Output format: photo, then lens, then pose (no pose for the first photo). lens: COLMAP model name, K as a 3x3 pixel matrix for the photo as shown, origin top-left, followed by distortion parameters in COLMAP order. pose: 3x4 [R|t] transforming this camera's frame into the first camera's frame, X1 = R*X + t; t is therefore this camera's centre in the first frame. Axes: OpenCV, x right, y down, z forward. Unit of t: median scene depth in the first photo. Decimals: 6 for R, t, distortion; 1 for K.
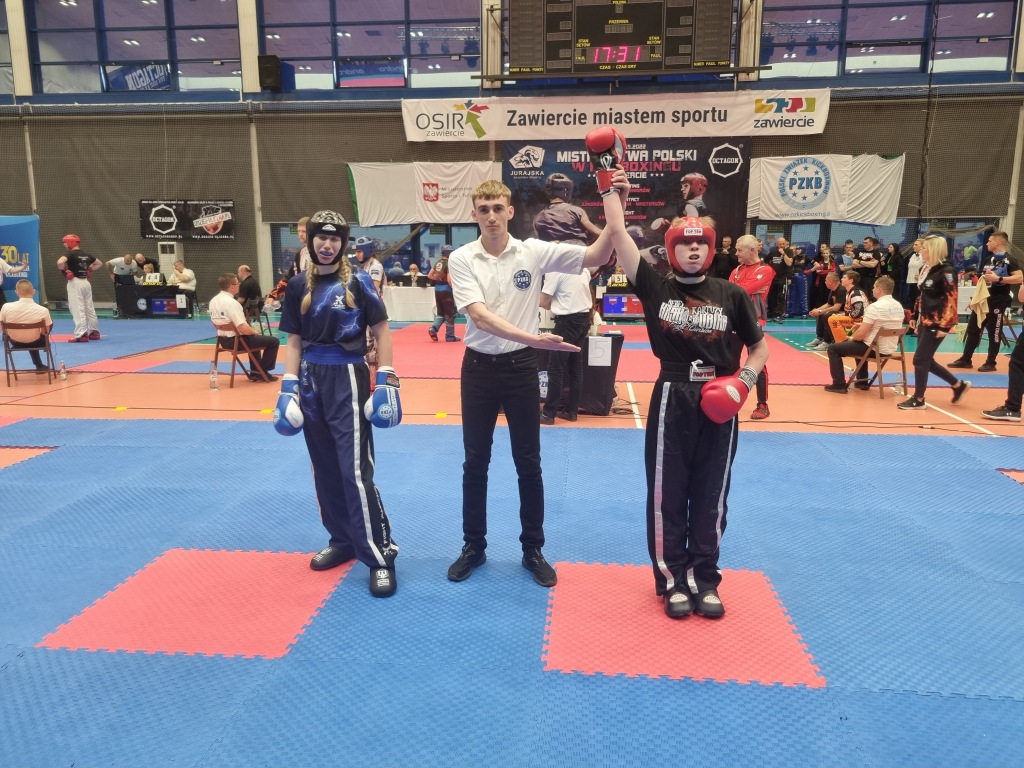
lens RADIAL K [[741.9, 0, 512.6], [0, 741.9, 383.9], [0, 0, 1]] dist [0.057266, -0.025366]
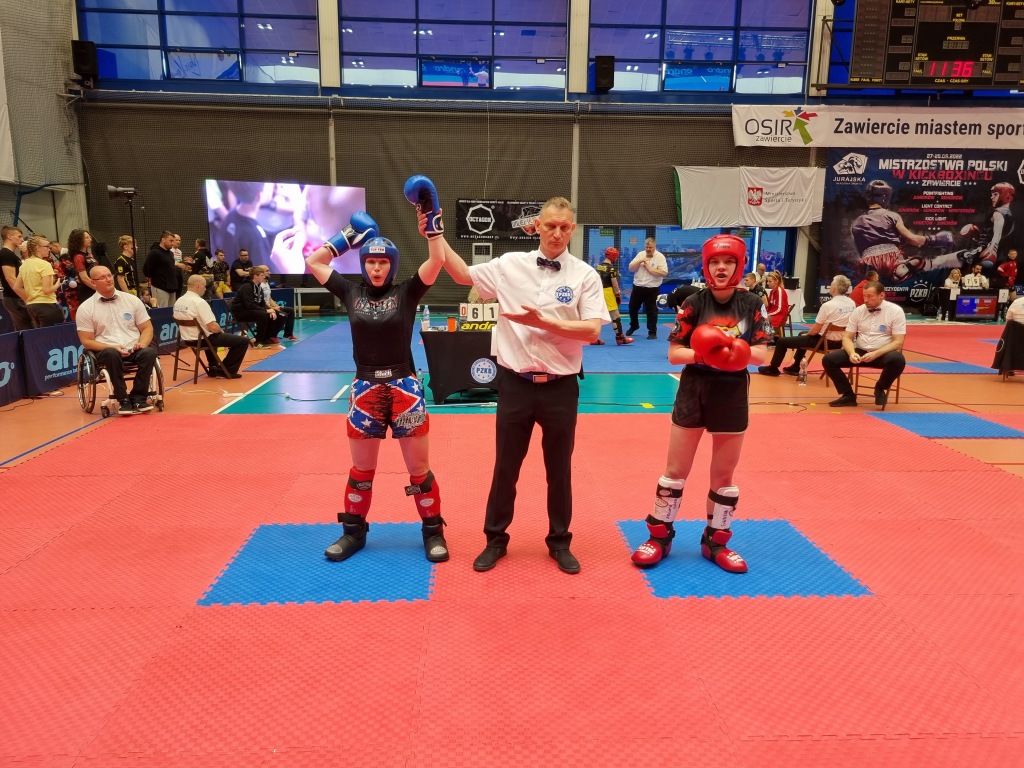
lens RADIAL K [[741.9, 0, 505.1], [0, 741.9, 387.9], [0, 0, 1]] dist [0.057266, -0.025366]
pose [[0.986868, -0.015851, 0.160748, -0.638602], [0.015881, 0.999873, 0.001101, -0.001480], [-0.160745, 0.001466, 0.986995, 0.045692]]
